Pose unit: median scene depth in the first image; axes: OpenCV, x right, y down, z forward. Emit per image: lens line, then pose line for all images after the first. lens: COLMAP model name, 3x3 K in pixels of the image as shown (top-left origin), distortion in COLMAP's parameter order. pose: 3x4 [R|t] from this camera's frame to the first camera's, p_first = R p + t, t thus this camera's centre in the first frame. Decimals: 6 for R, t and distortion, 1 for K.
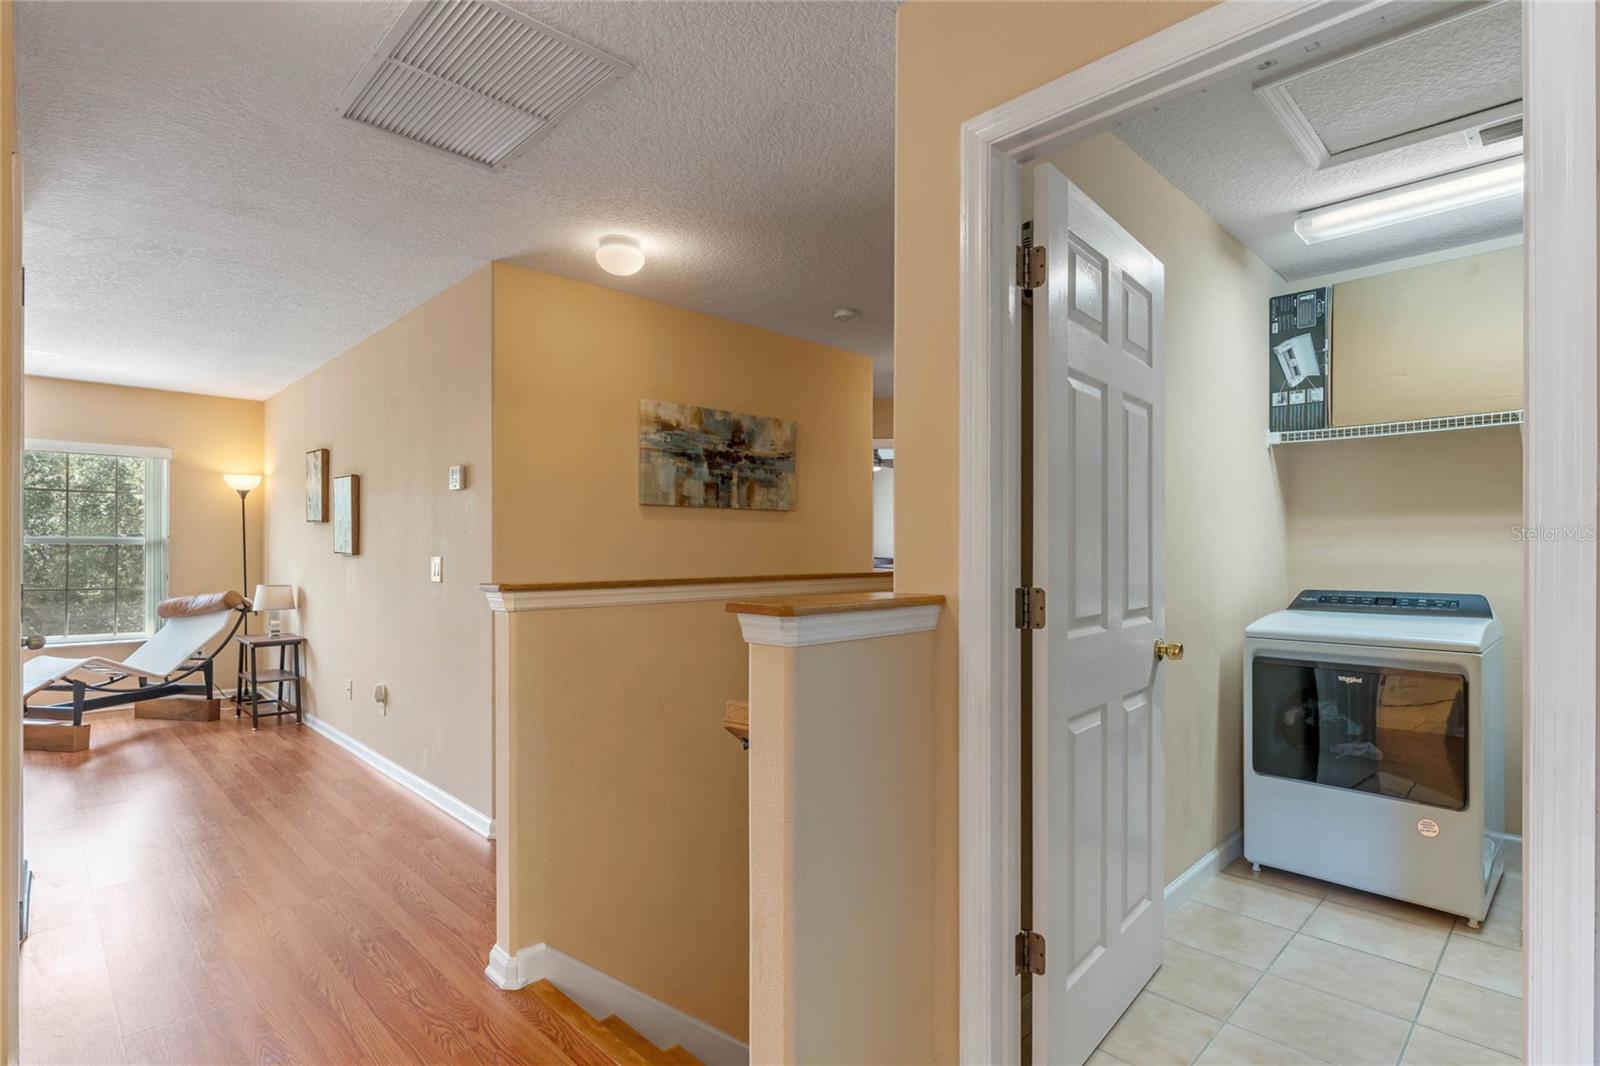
lens RADIAL K [[767.1, 0, 802.2], [0, 767.1, 530.2], [0, 0, 1]] dist [0.001733, 0.000298]
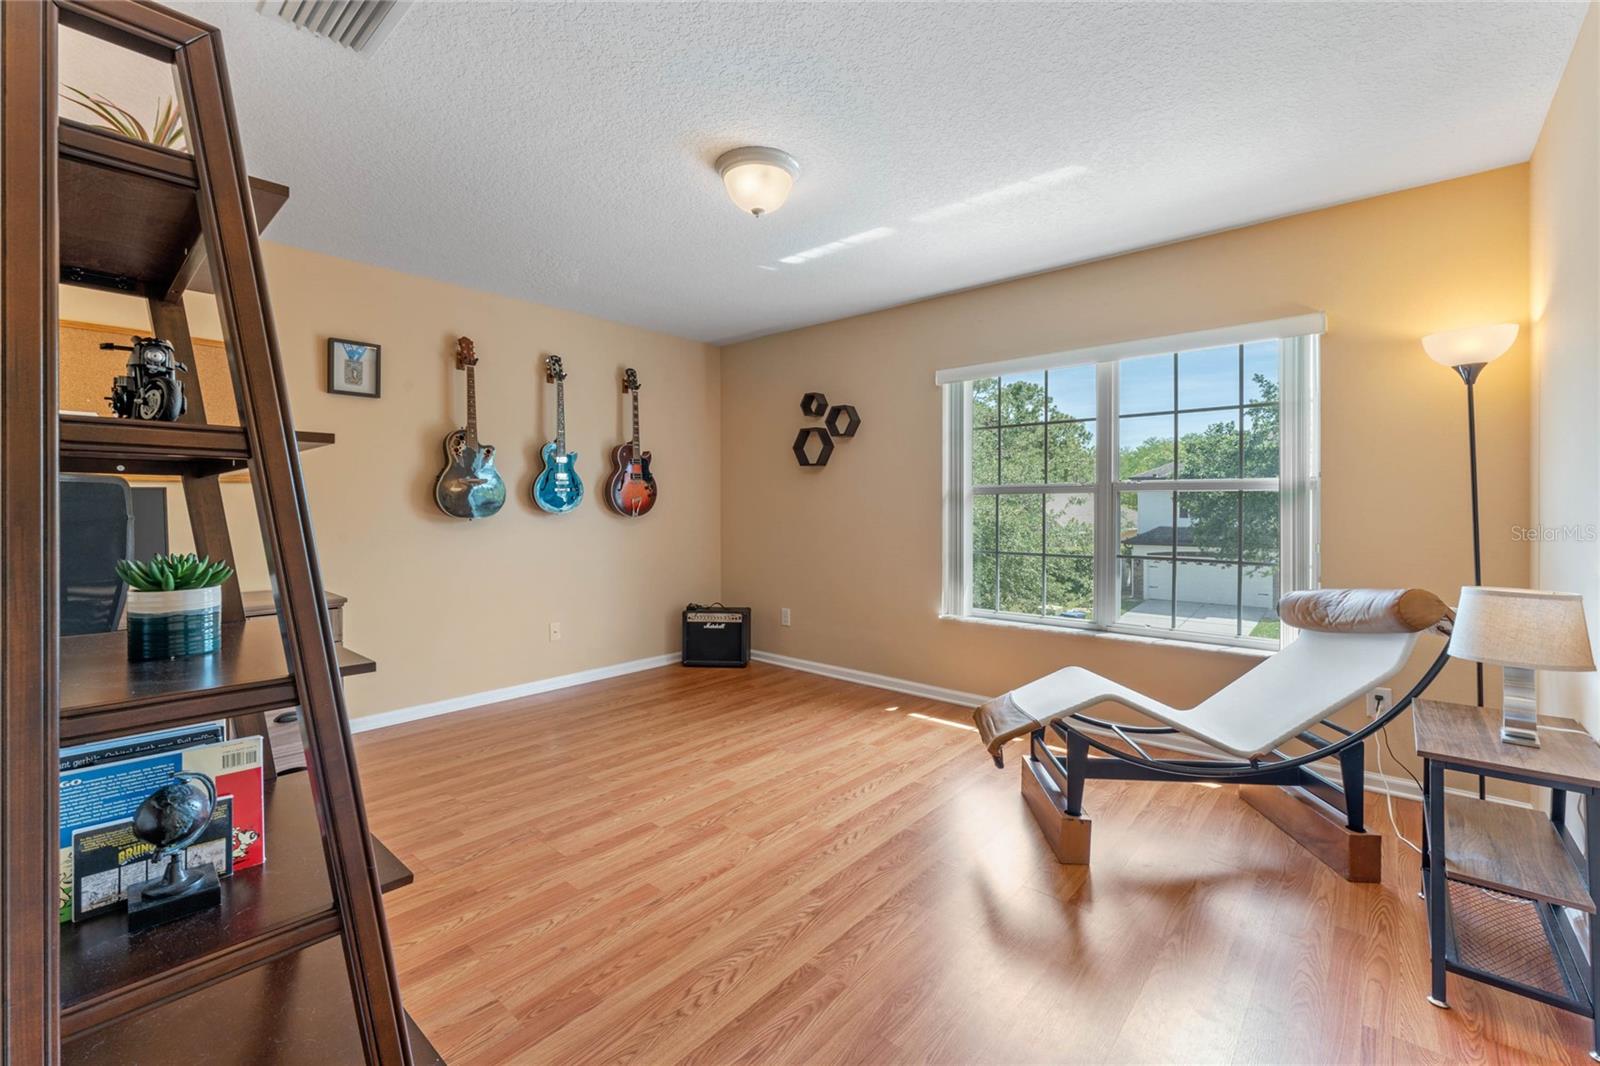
lens RADIAL K [[675.9, 0, 802.0], [0, 675.9, 521.7], [0, 0, 1]] dist [-0.000419, -0.000013]
pose [[0.098159, 0.012549, -0.995092, -0.408379], [-0.006781, 0.999906, 0.011941, 0.040237], [0.995148, 0.005576, 0.098235, 0.627772]]
